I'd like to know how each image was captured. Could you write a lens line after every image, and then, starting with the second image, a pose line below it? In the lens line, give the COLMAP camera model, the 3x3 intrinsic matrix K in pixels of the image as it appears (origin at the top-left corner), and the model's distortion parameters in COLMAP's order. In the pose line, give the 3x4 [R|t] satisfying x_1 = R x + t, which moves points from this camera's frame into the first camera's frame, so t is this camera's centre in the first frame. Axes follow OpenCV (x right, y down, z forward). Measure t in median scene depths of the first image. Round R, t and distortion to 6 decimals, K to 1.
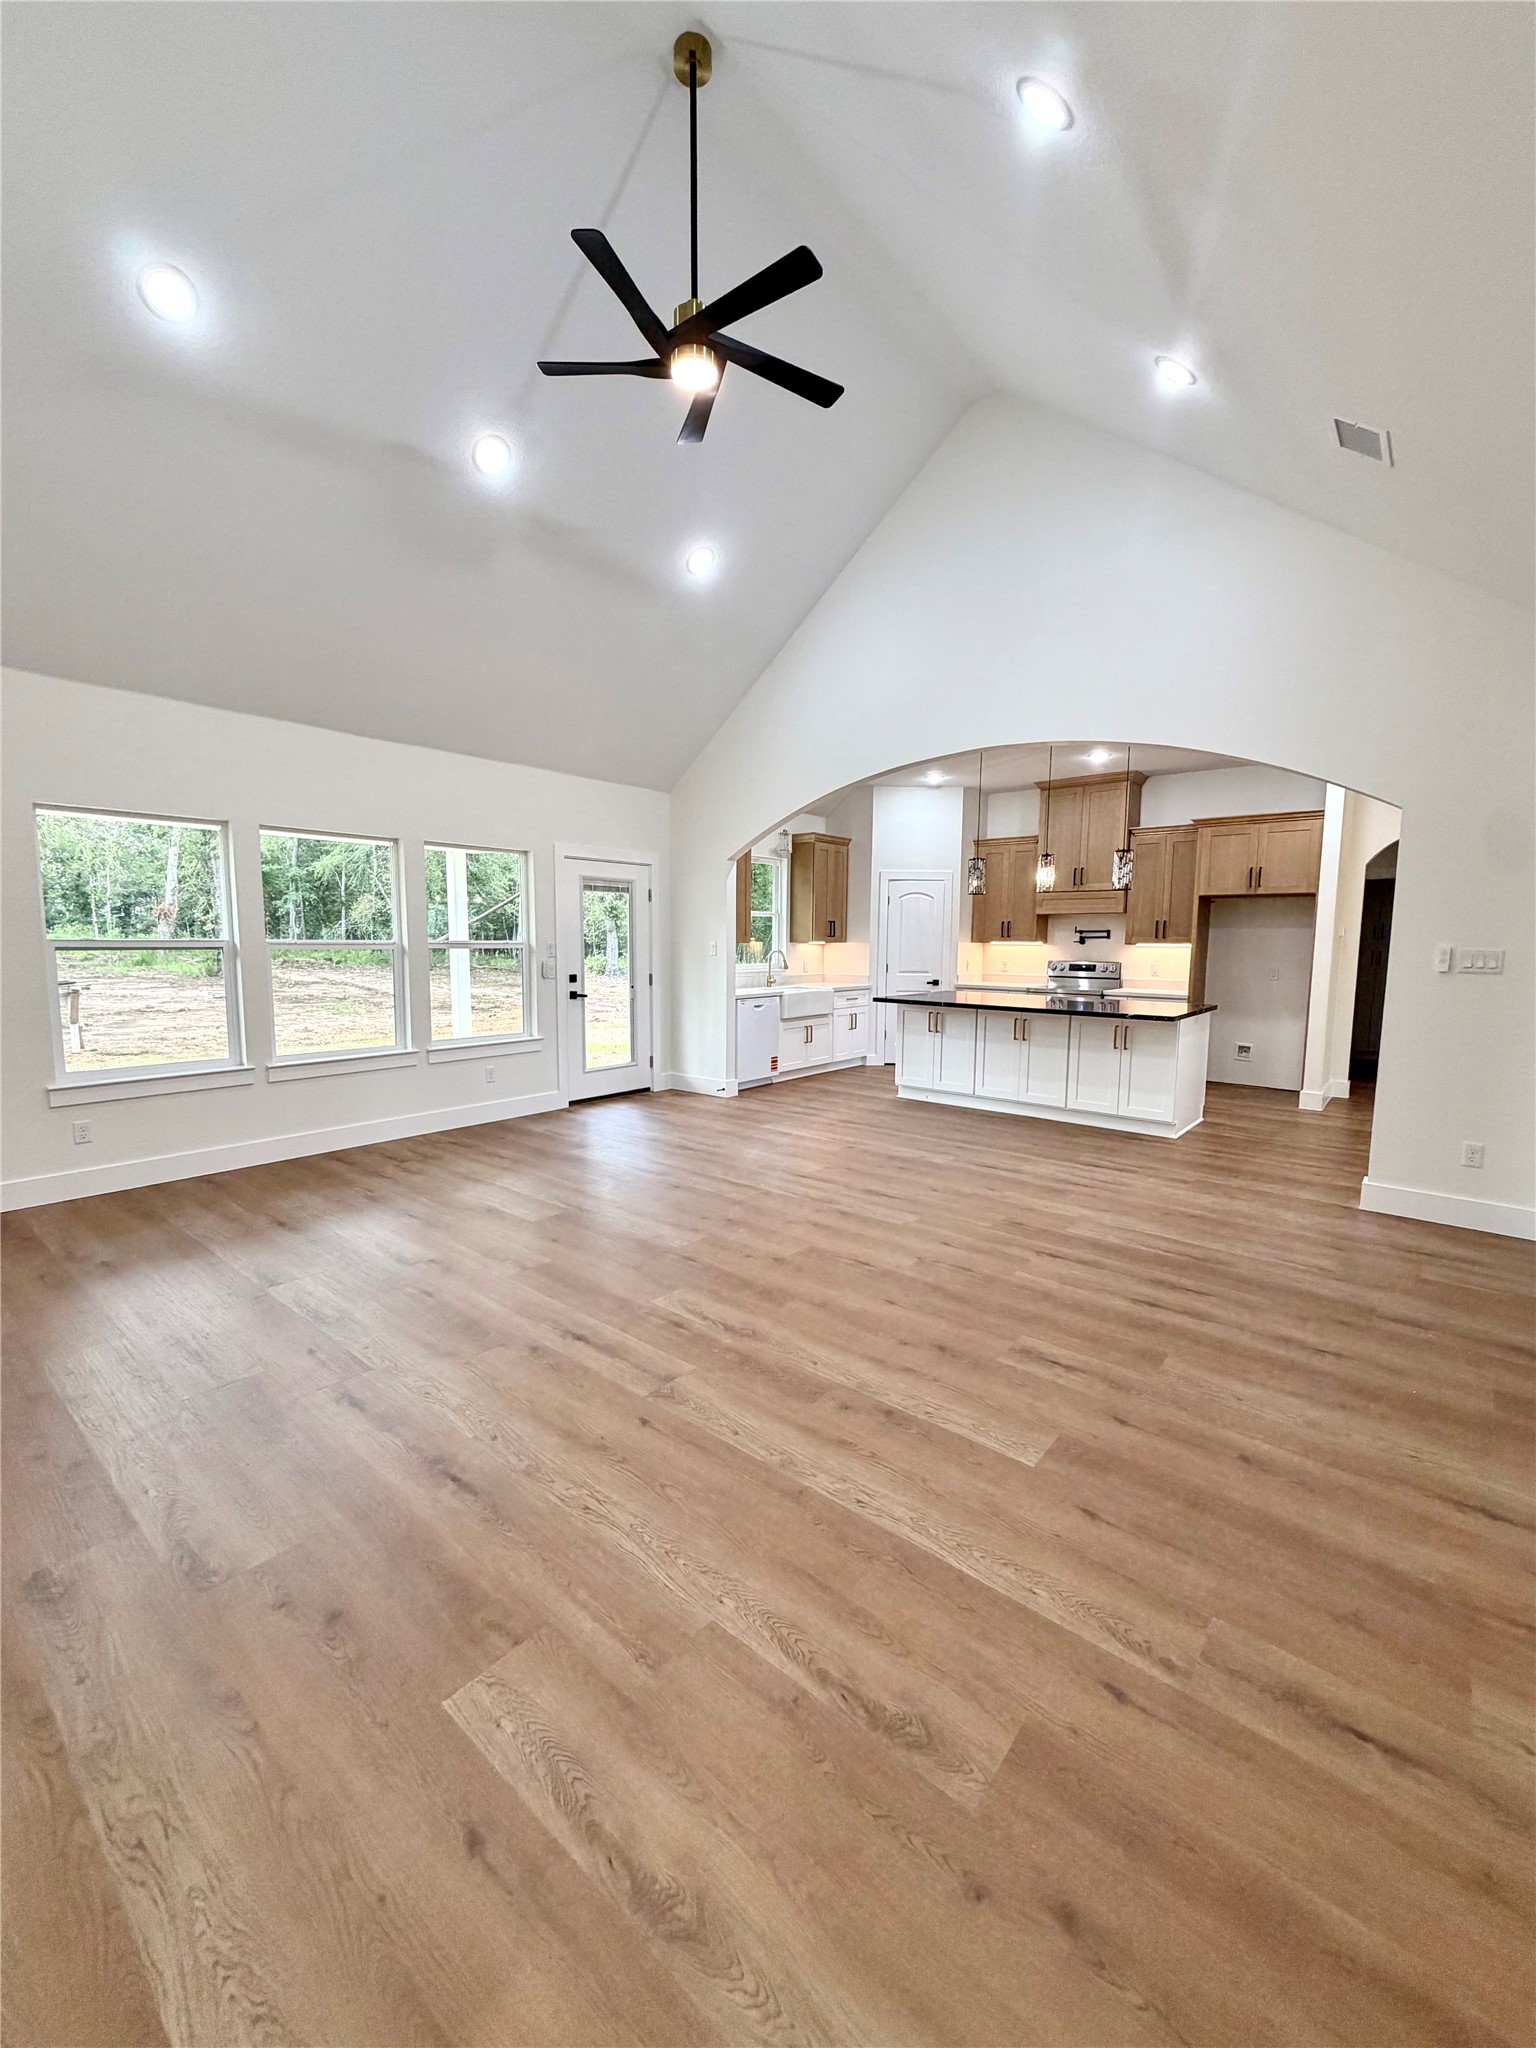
lens RADIAL K [[818.6, 0, 771.5], [0, 818.6, 1030.9], [0, 0, 1]] dist [-0.000181, 0.000120]
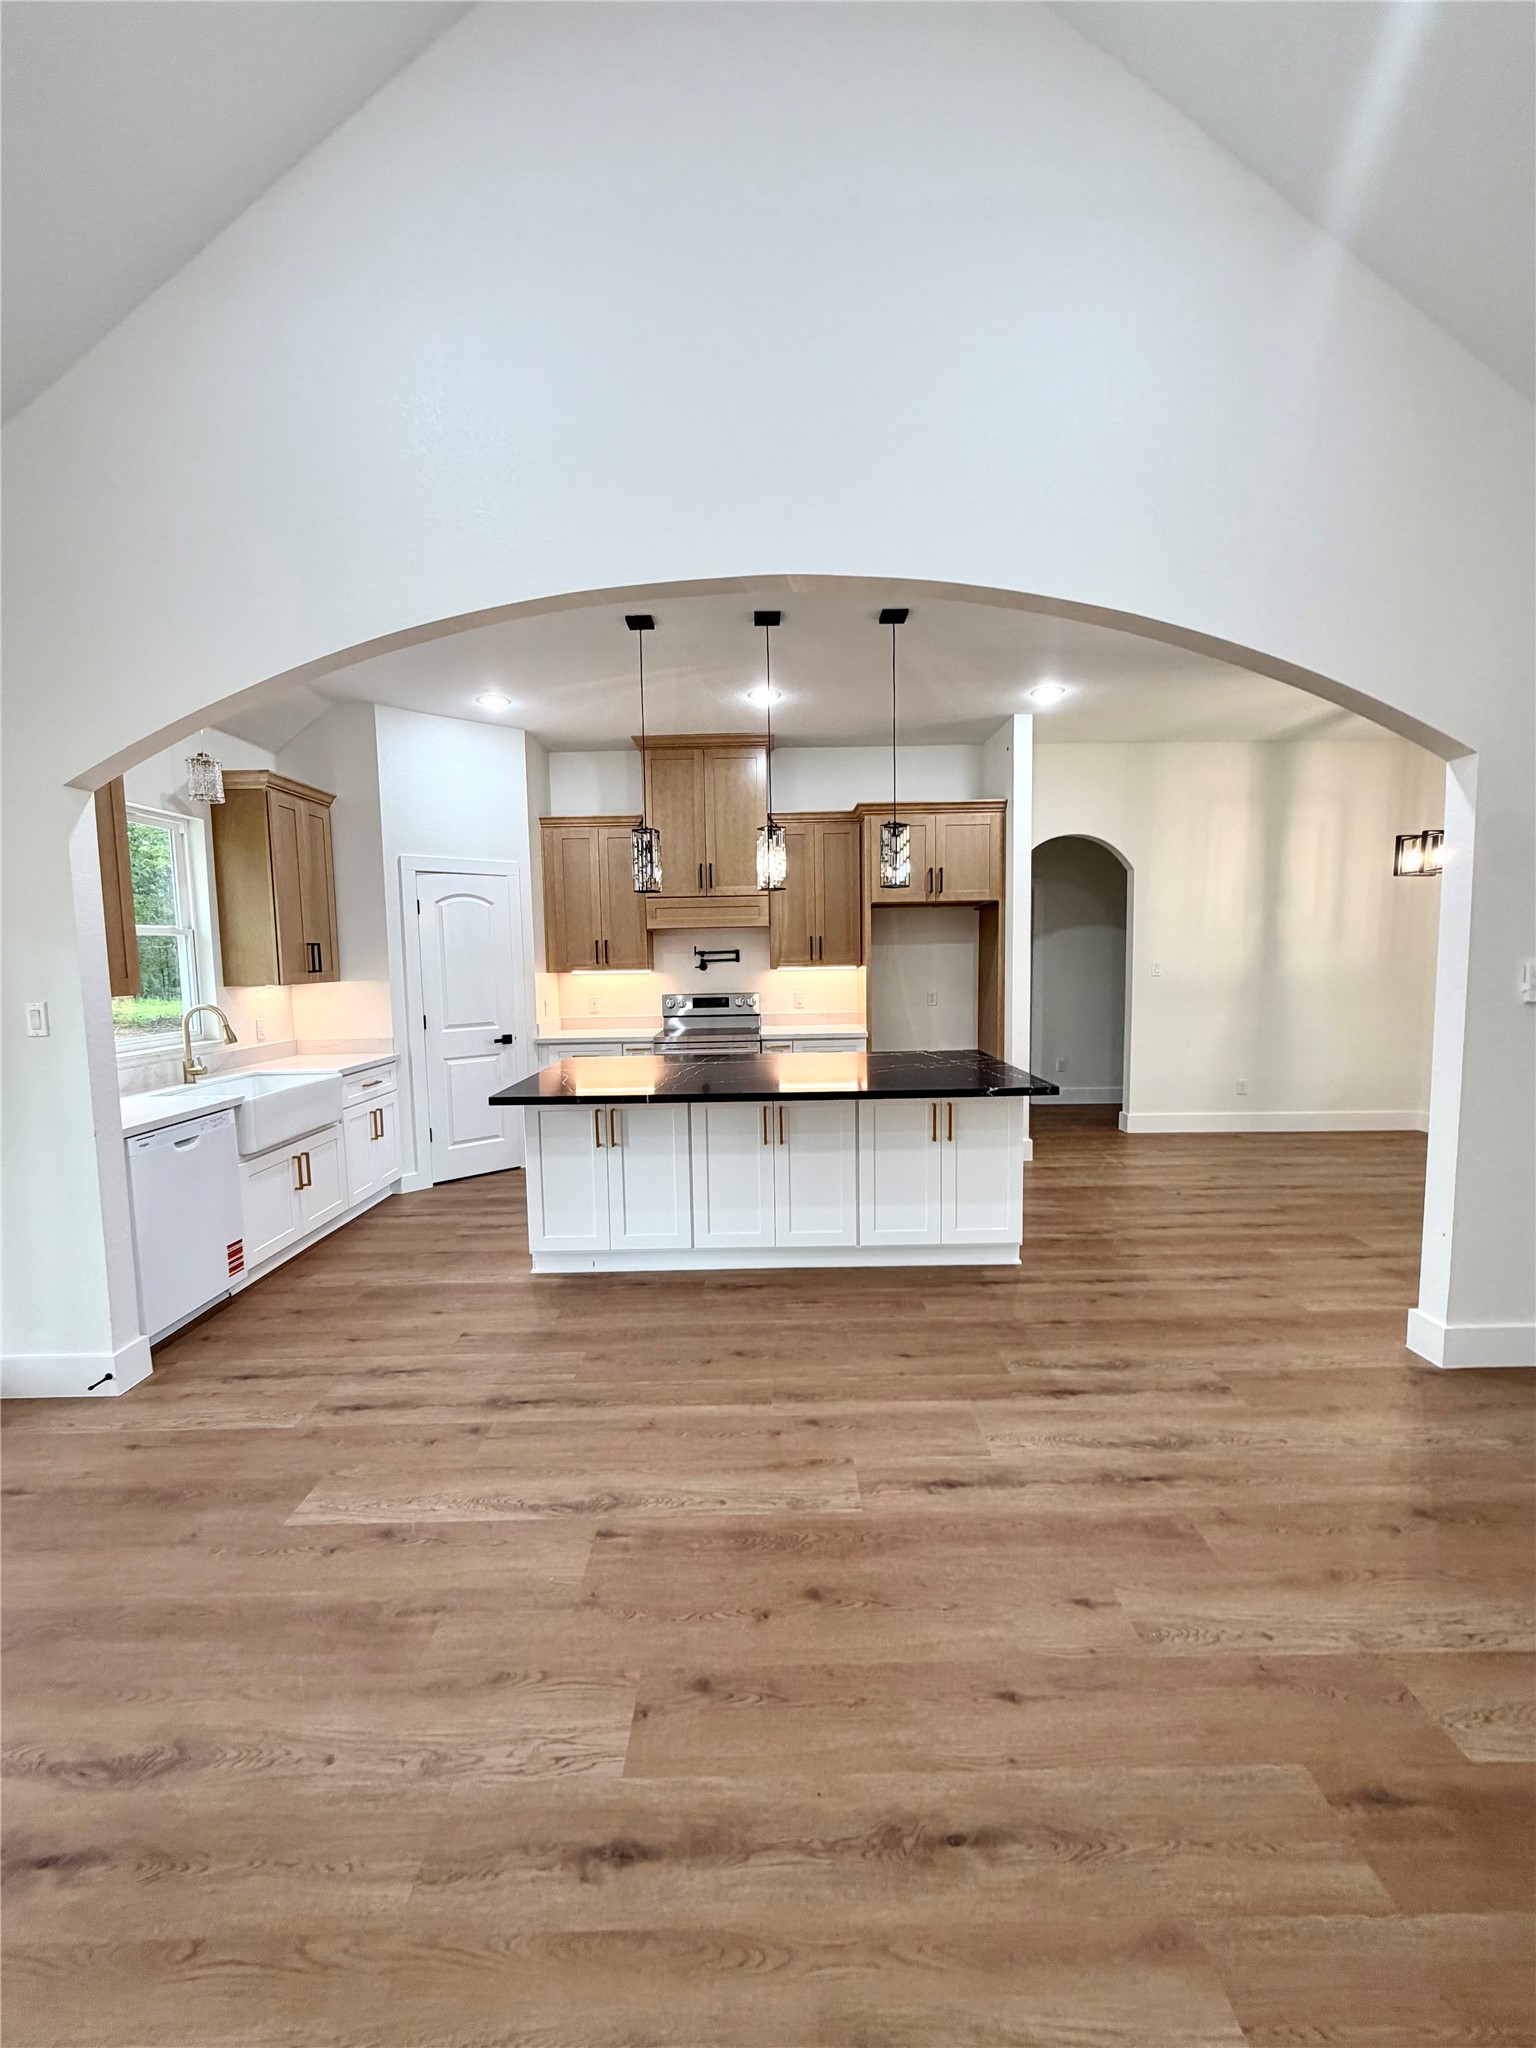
lens RADIAL K [[818.6, 0, 771.5], [0, 818.6, 1028.3], [0, 0, 1]] dist [-0.000181, 0.000120]
pose [[0.767720, -0.080223, 0.635744, -0.051565], [0.097784, 0.995179, 0.007497, -0.066826], [-0.633281, 0.056410, 0.771863, 0.498185]]
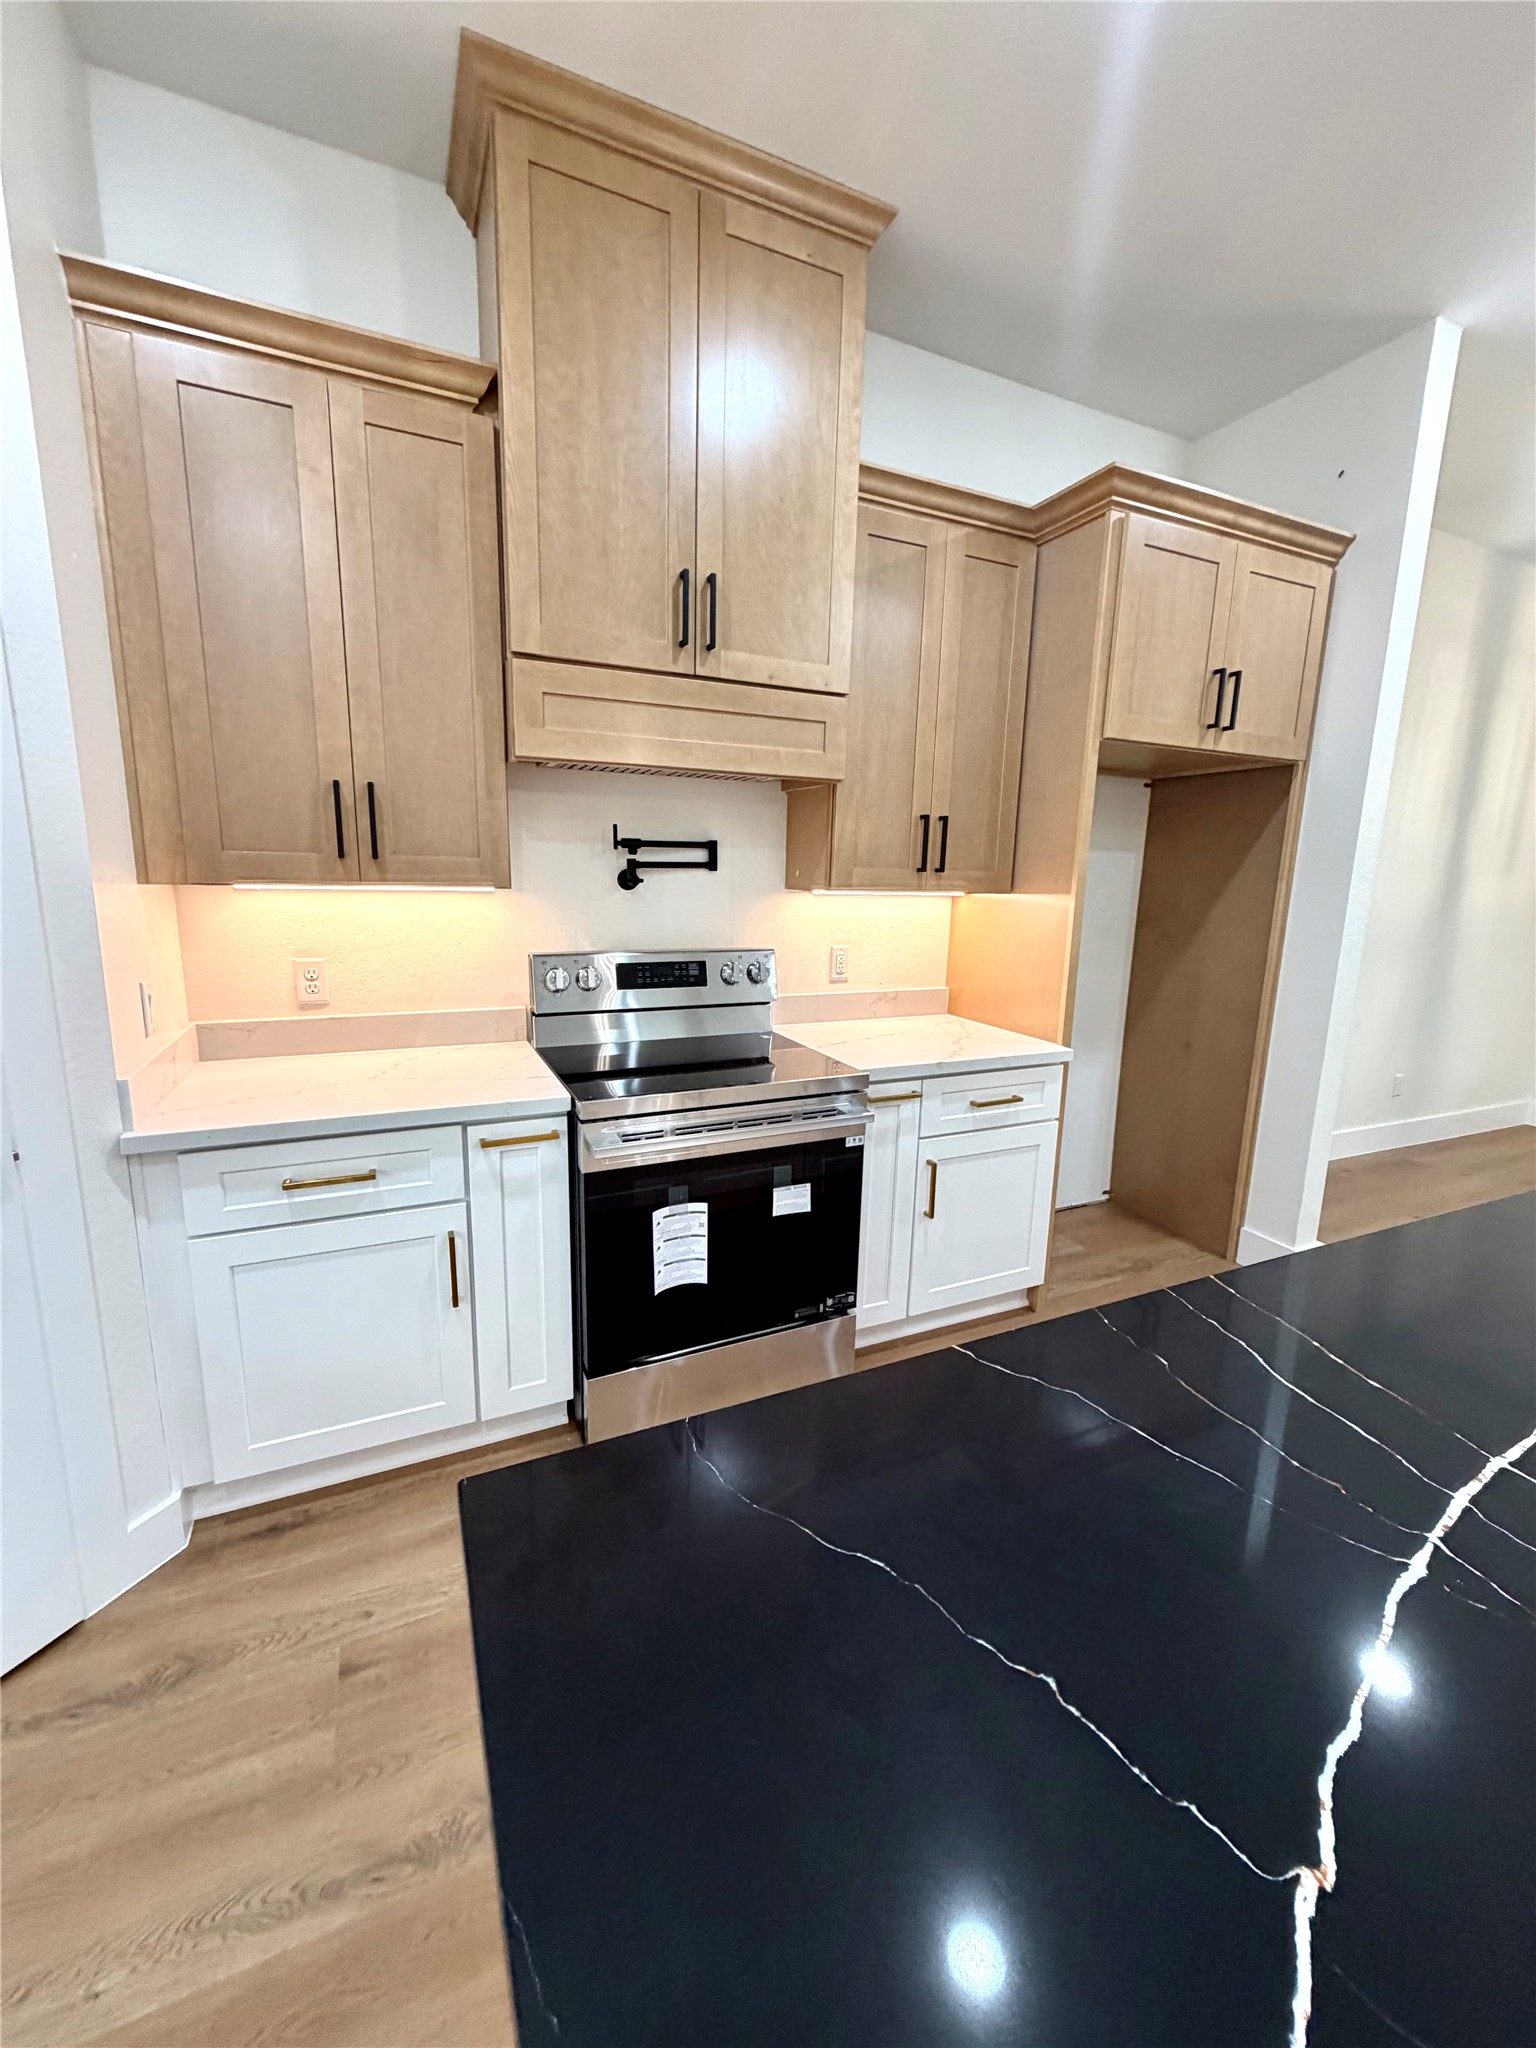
lens RADIAL K [[818.6, 0, 766.1], [0, 818.6, 1025.8], [0, 0, 1]] dist [-0.000181, 0.000120]
pose [[0.435231, -0.167705, 0.884562, 0.176225], [0.083720, 0.985780, 0.145702, -0.119768], [-0.896418, 0.010642, 0.443082, 1.032076]]
